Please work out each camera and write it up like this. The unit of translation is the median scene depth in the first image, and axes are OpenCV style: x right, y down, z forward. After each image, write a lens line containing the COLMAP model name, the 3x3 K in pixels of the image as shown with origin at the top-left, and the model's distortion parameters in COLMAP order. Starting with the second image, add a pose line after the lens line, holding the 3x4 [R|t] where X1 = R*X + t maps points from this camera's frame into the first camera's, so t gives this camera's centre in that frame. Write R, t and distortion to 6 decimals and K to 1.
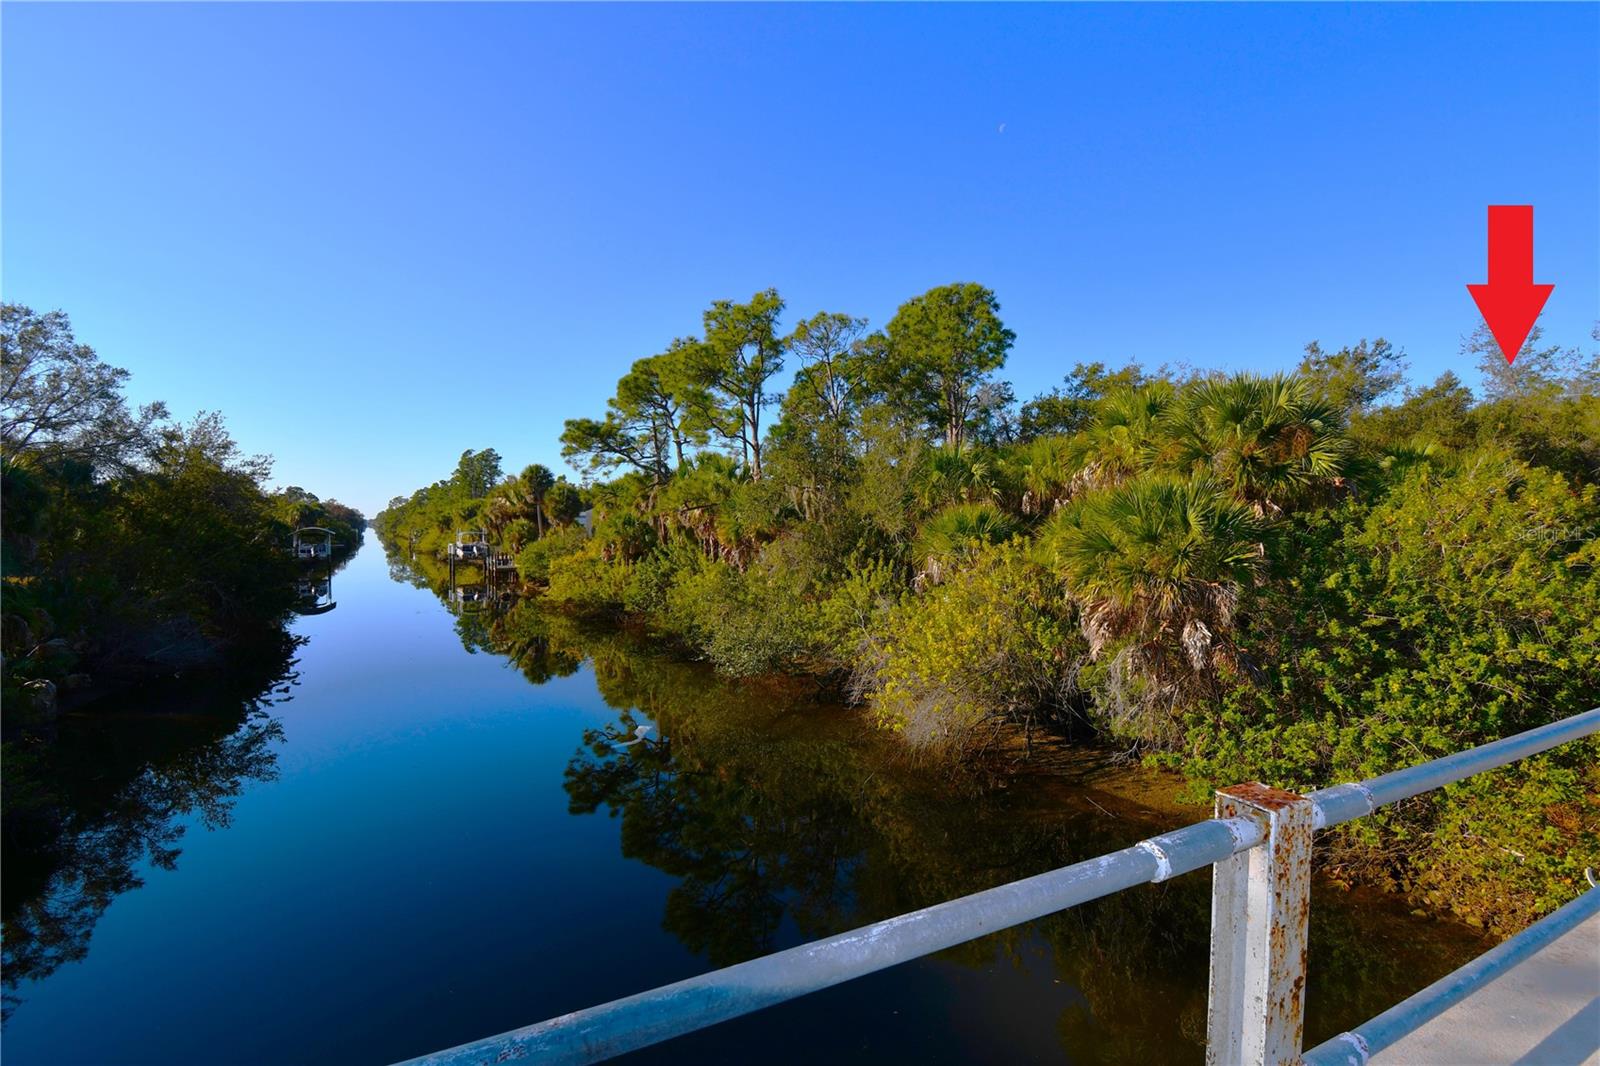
lens RADIAL K [[785.7, 0, 800.0], [0, 785.7, 533.0], [0, 0, 1]] dist [0.000393, -0.017761]
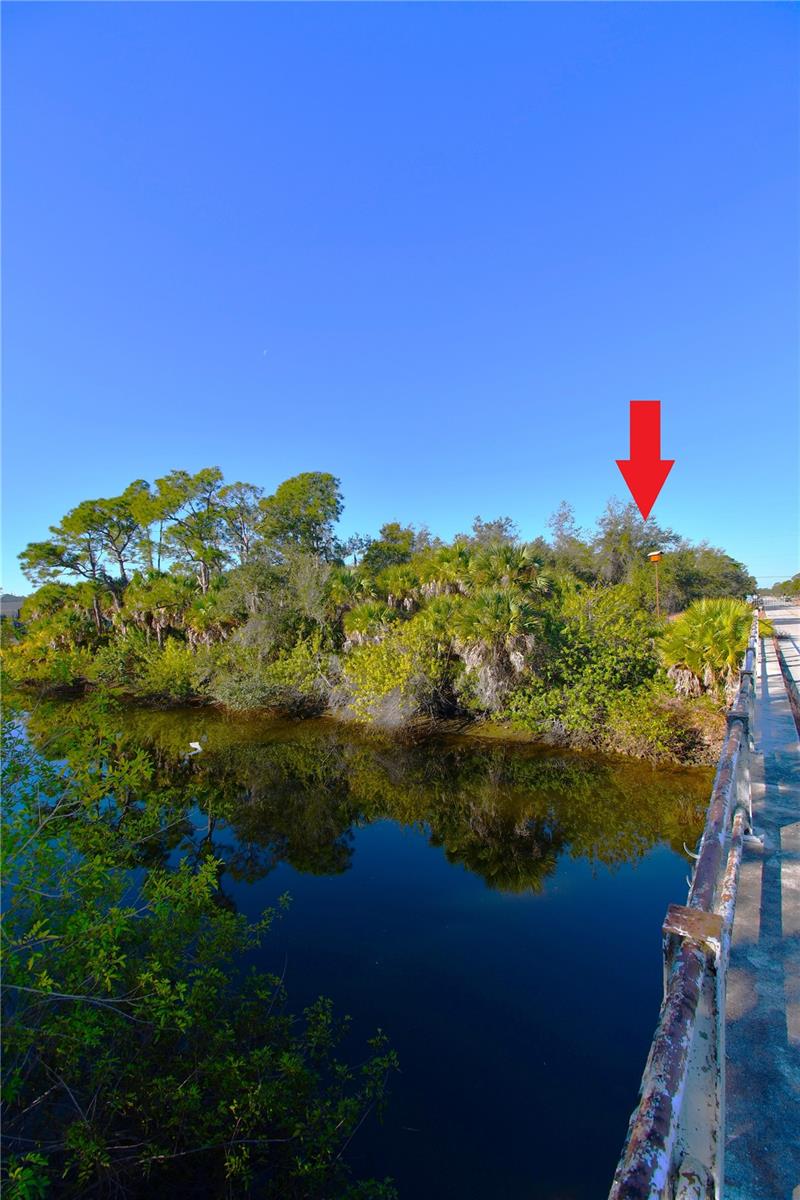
lens RADIAL K [[509.0, 0, 412.6], [0, 509.0, 604.0], [0, 0, 1]] dist [-0.000864, -0.000040]
pose [[0.876755, -0.019868, 0.480527, -0.233560], [0.033248, 0.999260, -0.019347, -0.004658], [-0.479787, 0.032940, 0.876766, -0.086225]]
